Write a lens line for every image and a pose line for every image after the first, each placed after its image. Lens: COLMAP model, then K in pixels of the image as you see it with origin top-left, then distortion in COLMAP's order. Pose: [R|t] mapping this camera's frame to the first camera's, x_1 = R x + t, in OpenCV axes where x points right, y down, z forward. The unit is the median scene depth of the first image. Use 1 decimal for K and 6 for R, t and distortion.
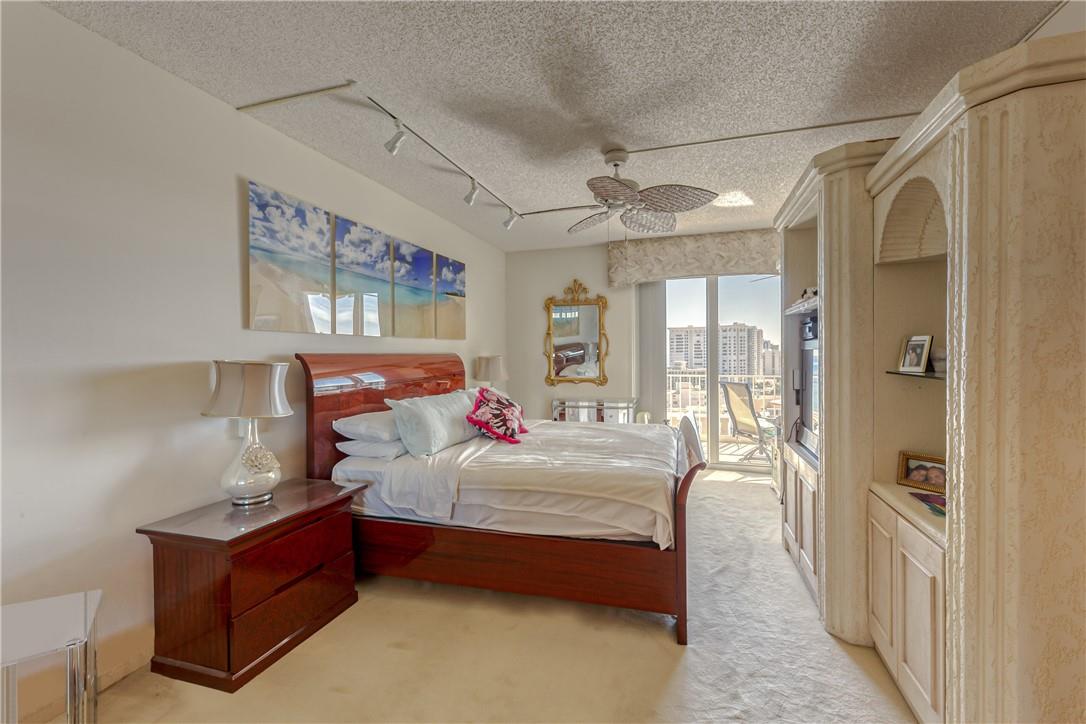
lens RADIAL K [[451.0, 0, 543.2], [0, 451.0, 357.3], [0, 0, 1]] dist [0.001229, 0.000032]
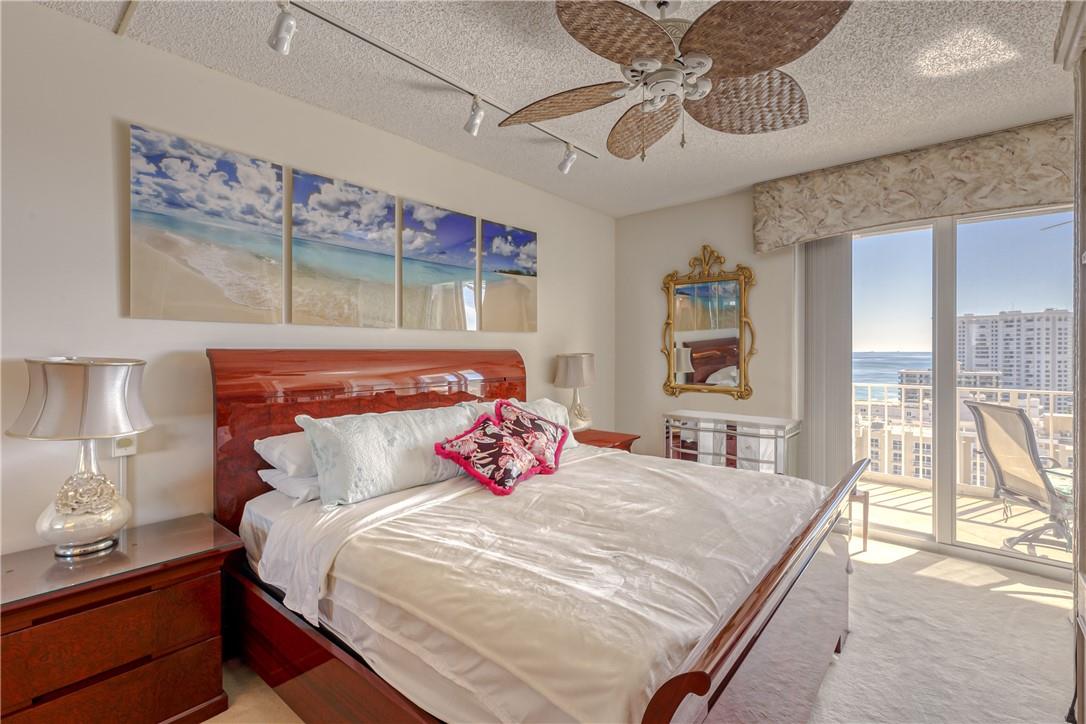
lens RADIAL K [[472.0, 0, 565.1], [0, 472.0, 351.6], [0, 0, 1]] dist [0.003580, 0.000460]
pose [[0.922912, 0.009145, -0.384902, 0.243561], [-0.010322, 0.999946, -0.000993, -0.007811], [0.384872, 0.004890, 0.922957, 0.382678]]
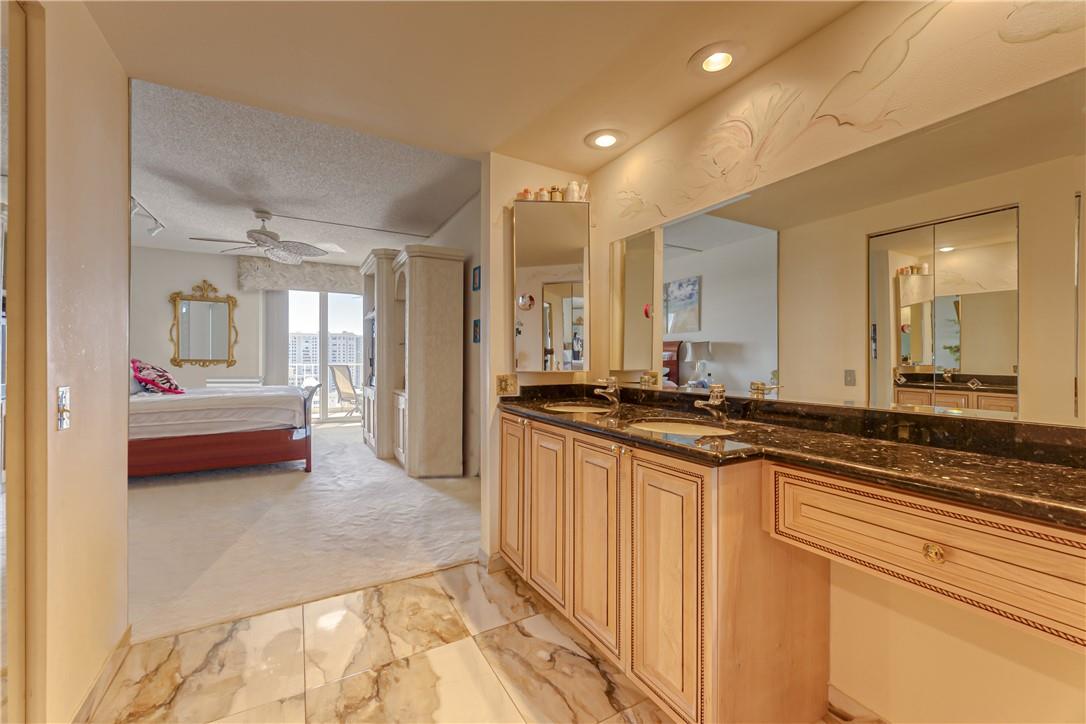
lens RADIAL K [[427.7, 0, 540.0], [0, 427.7, 360.9], [0, 0, 1]] dist [0.009564, 0.000083]
pose [[0.675009, 0.007627, 0.737770, -0.271191], [-0.000325, 0.999950, -0.010040, 0.088739], [-0.737810, 0.006537, 0.674977, -0.698361]]
